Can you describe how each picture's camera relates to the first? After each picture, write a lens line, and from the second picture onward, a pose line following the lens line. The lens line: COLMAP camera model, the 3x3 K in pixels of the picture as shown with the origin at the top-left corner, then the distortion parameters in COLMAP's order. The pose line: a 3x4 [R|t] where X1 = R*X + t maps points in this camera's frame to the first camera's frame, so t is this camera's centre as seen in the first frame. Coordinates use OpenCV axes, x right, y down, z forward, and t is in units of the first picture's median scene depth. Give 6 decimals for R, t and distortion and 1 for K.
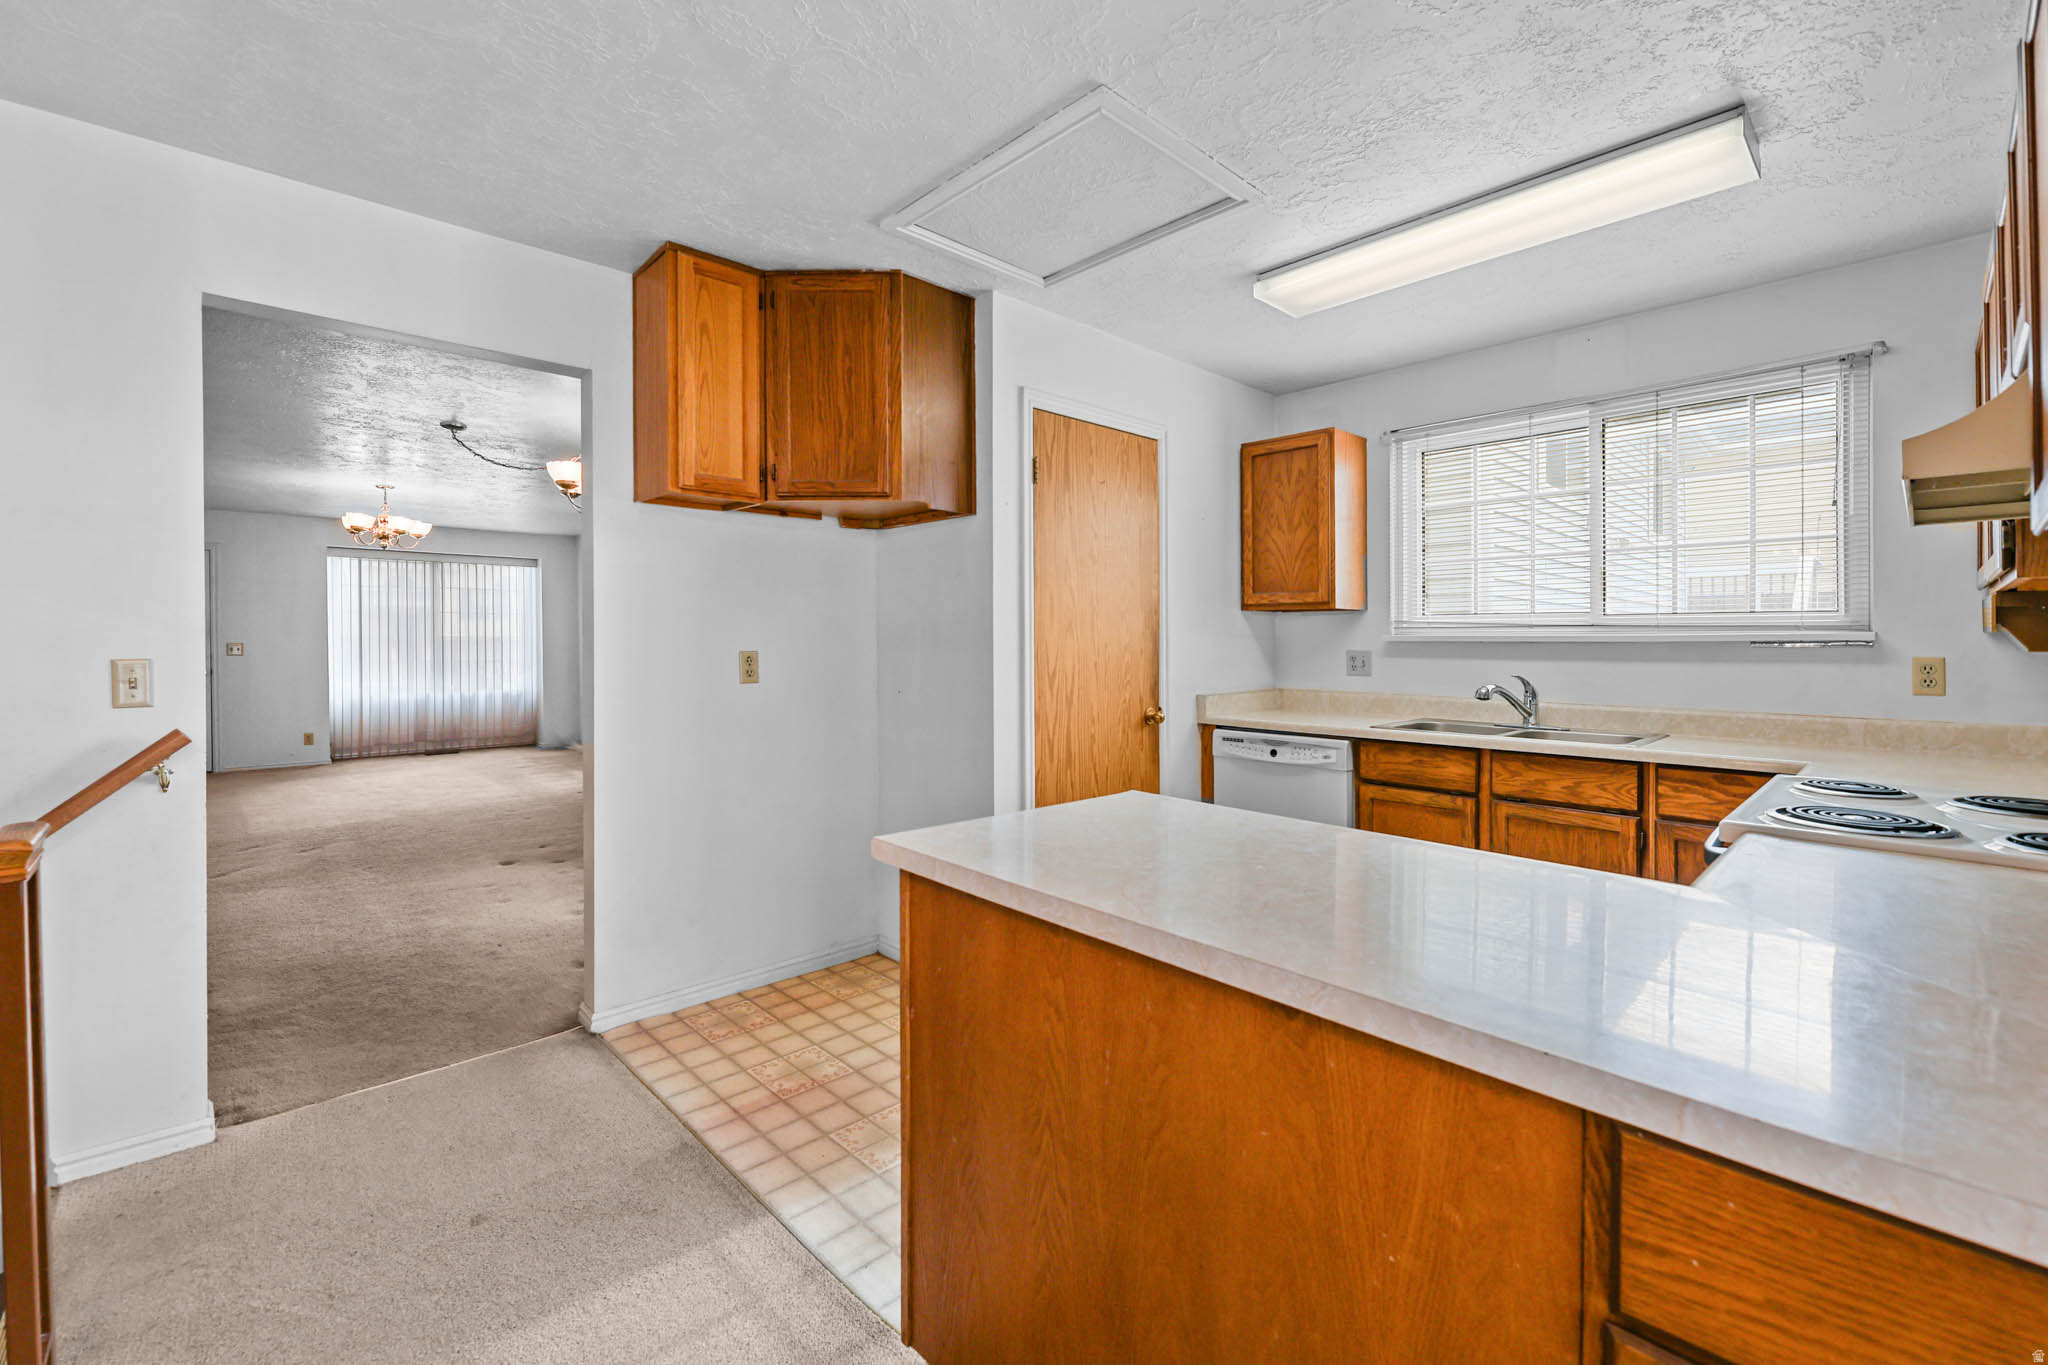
lens RADIAL K [[853.2, 0, 1023.0], [0, 853.2, 646.0], [0, 0, 1]] dist [-0.000583, -0.000114]
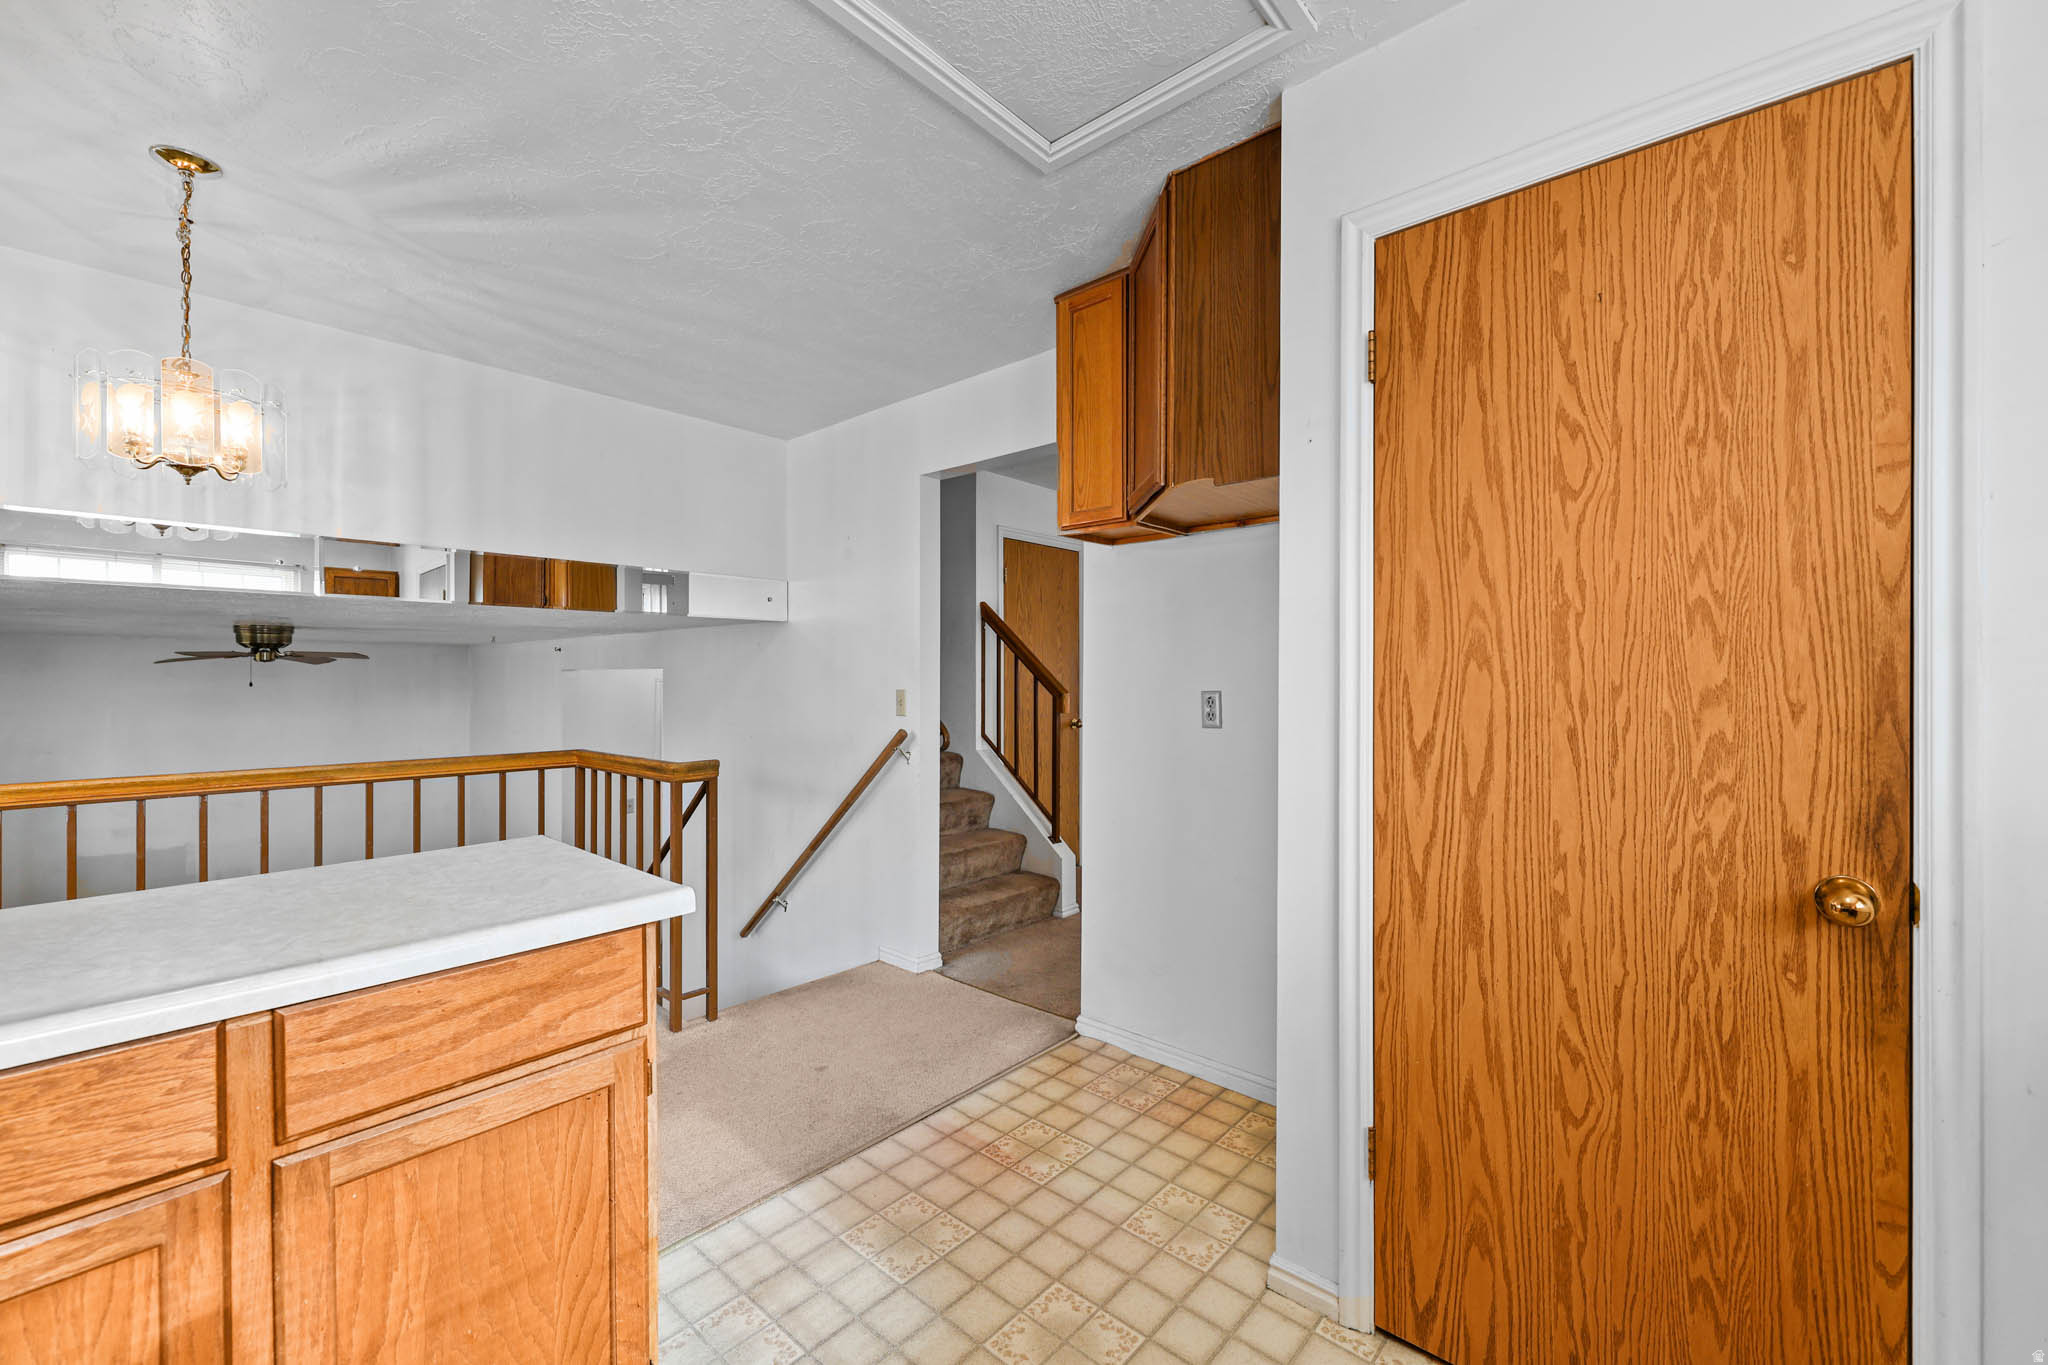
lens RADIAL K [[841.7, 0, 1022.2], [0, 841.7, 687.9], [0, 0, 1]] dist [0.001214, 0.000035]
pose [[0.095956, 0.009135, -0.995344, 0.507302], [-0.011369, 0.999903, 0.008081, -0.001550], [0.995321, 0.010540, 0.096051, 0.722333]]
